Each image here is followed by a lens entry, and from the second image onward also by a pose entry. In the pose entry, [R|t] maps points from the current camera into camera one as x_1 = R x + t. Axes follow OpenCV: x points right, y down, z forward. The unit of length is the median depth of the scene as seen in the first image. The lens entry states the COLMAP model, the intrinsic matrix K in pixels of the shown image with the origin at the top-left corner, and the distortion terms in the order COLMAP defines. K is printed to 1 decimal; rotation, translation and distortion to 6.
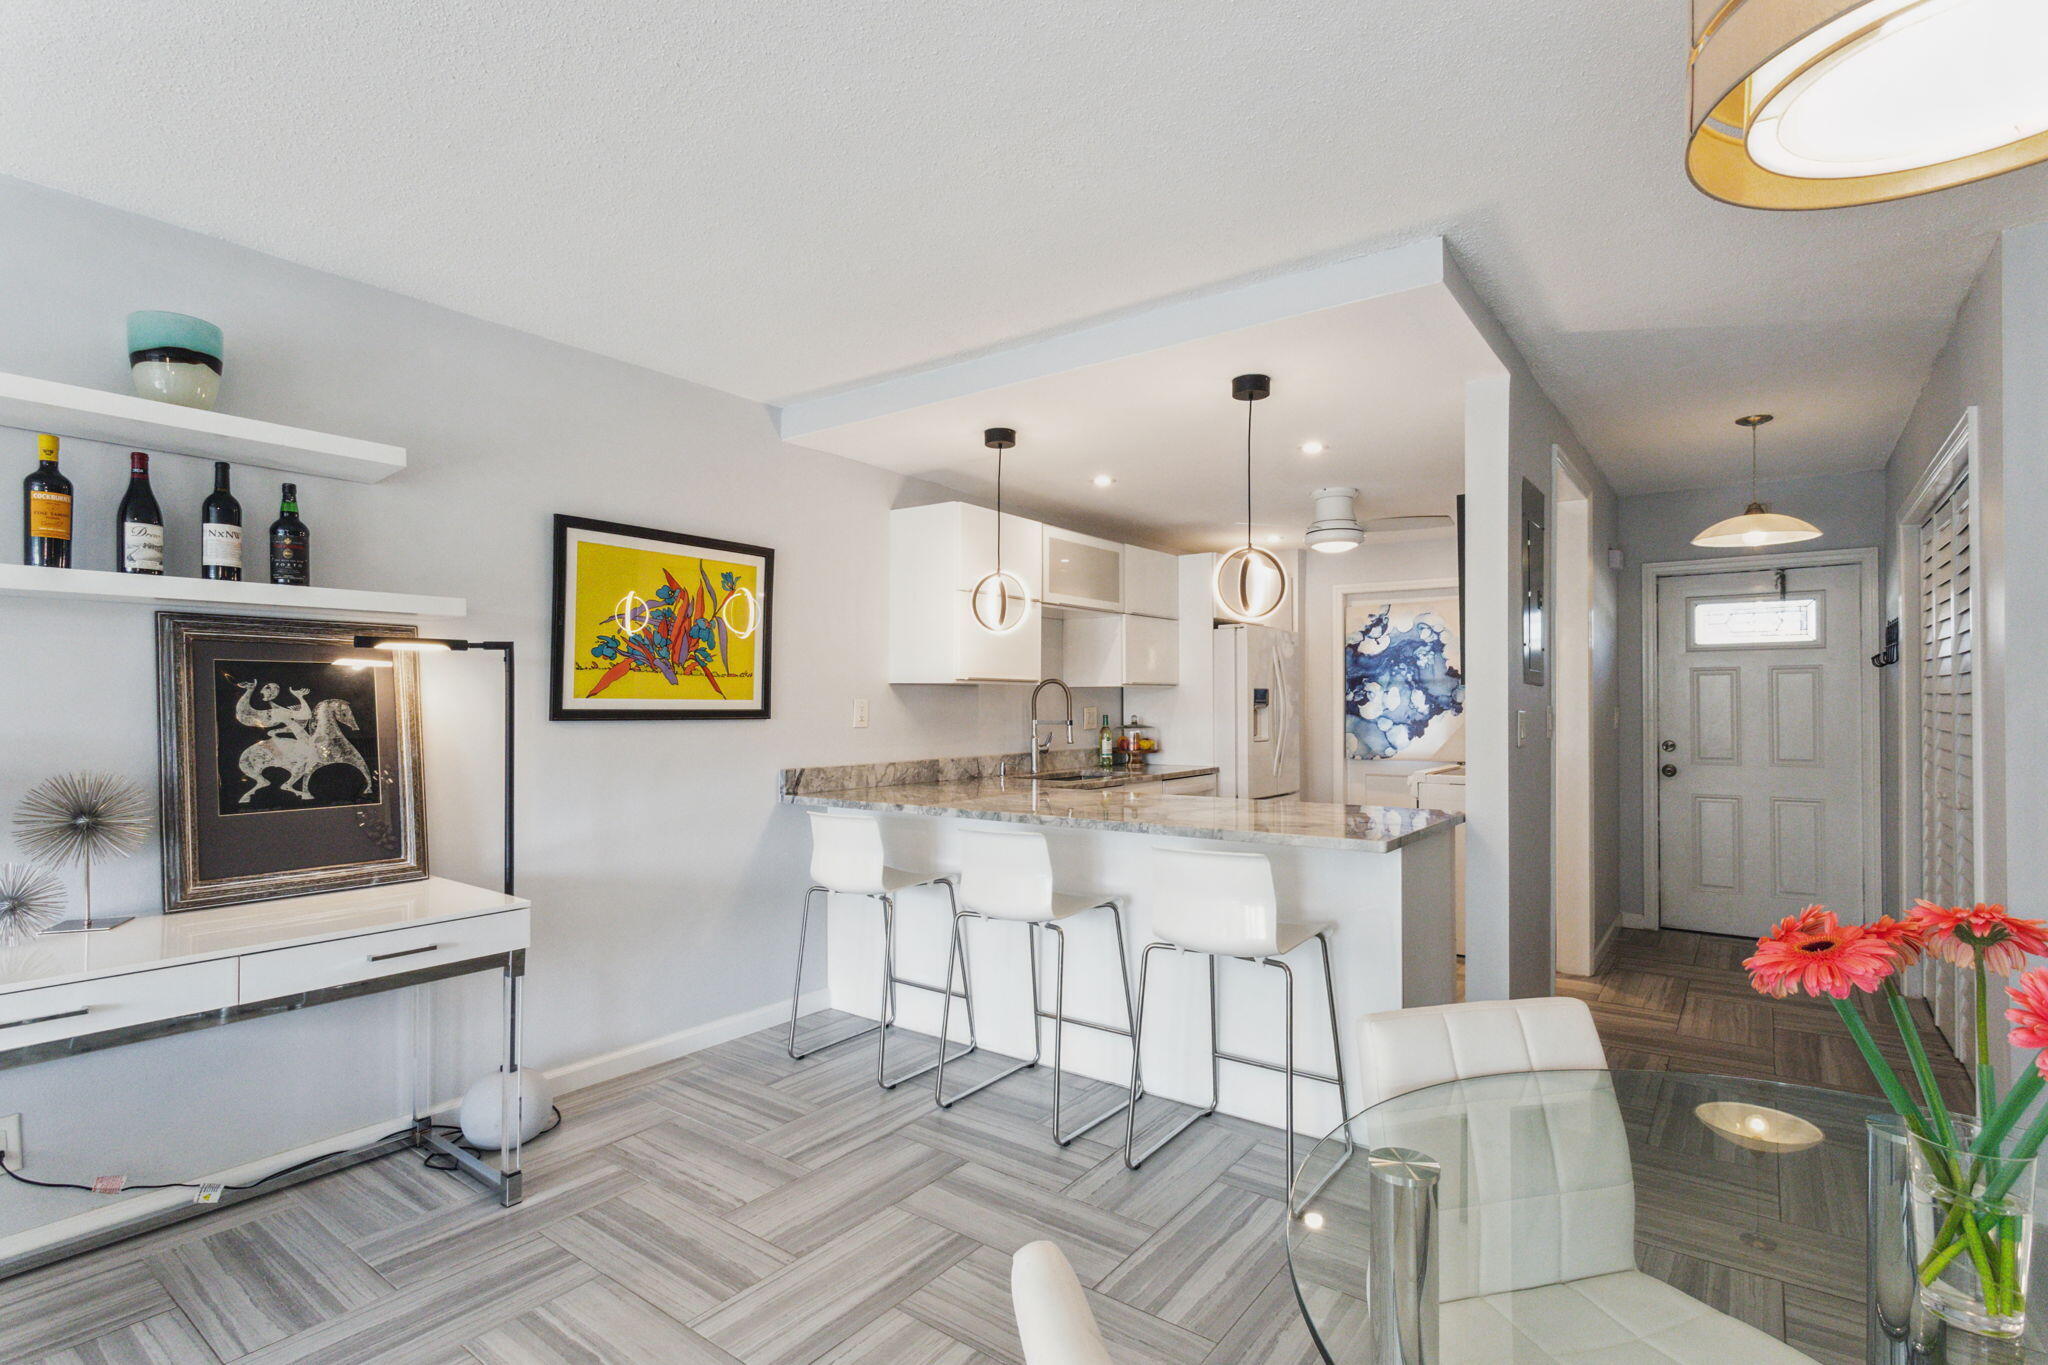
lens RADIAL K [[988.3, 0, 1050.9], [0, 988.3, 697.3], [0, 0, 1]] dist [-0.006269, 0.003055]
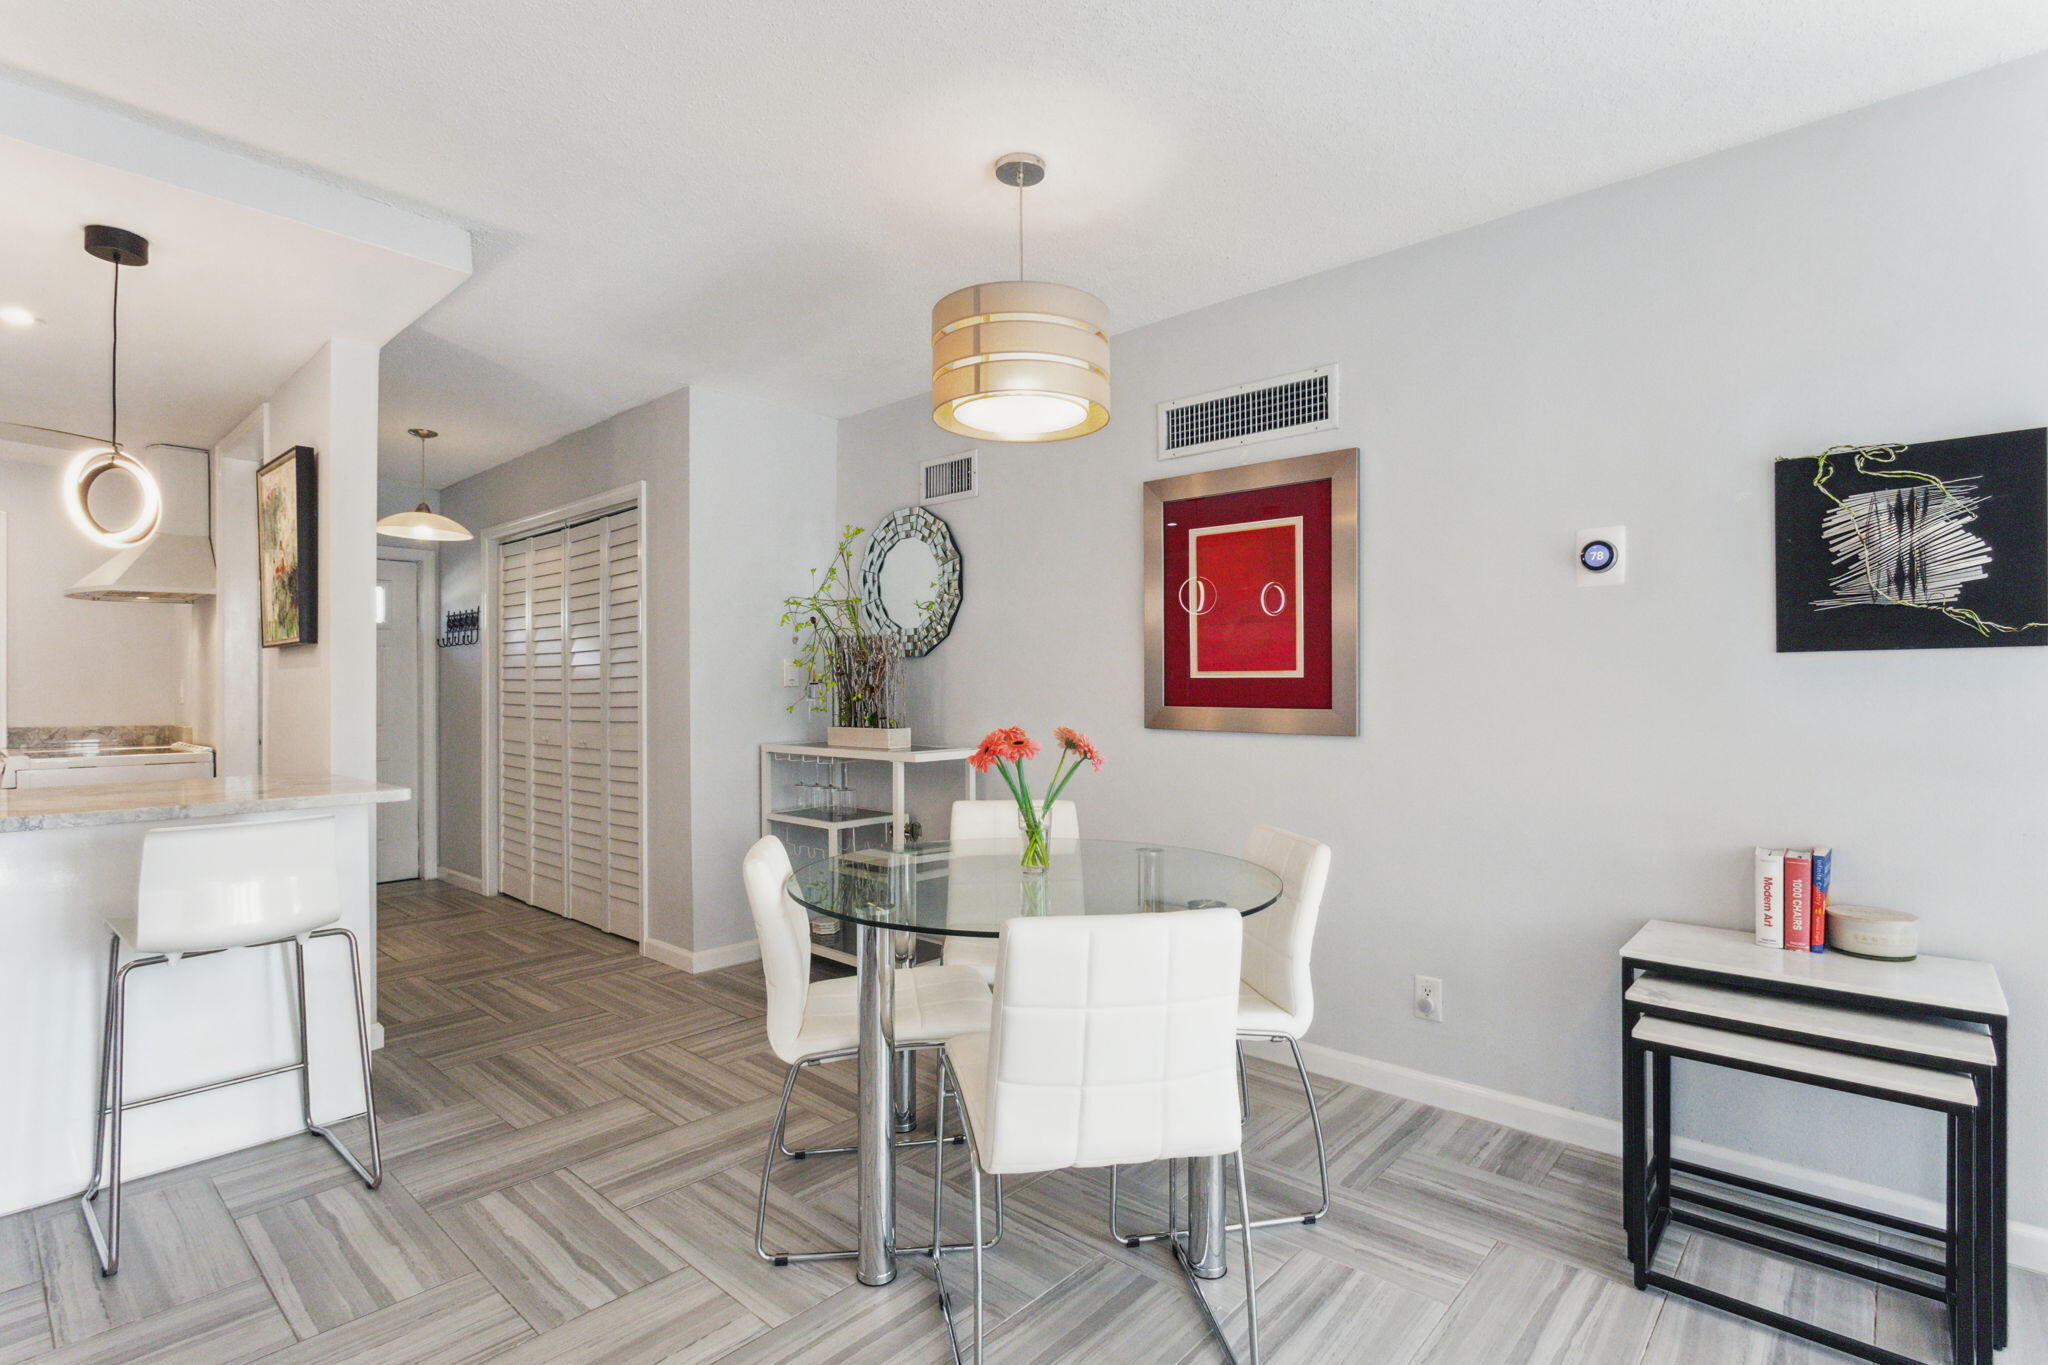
lens RADIAL K [[988.3, 0, 1015.9], [0, 988.3, 687.1], [0, 0, 1]] dist [-0.006269, 0.003055]
pose [[0.102486, 0.004501, 0.994724, -0.428579], [-0.002857, 0.999987, -0.004230, 0.029325], [-0.994730, -0.002408, 0.102497, 0.185853]]
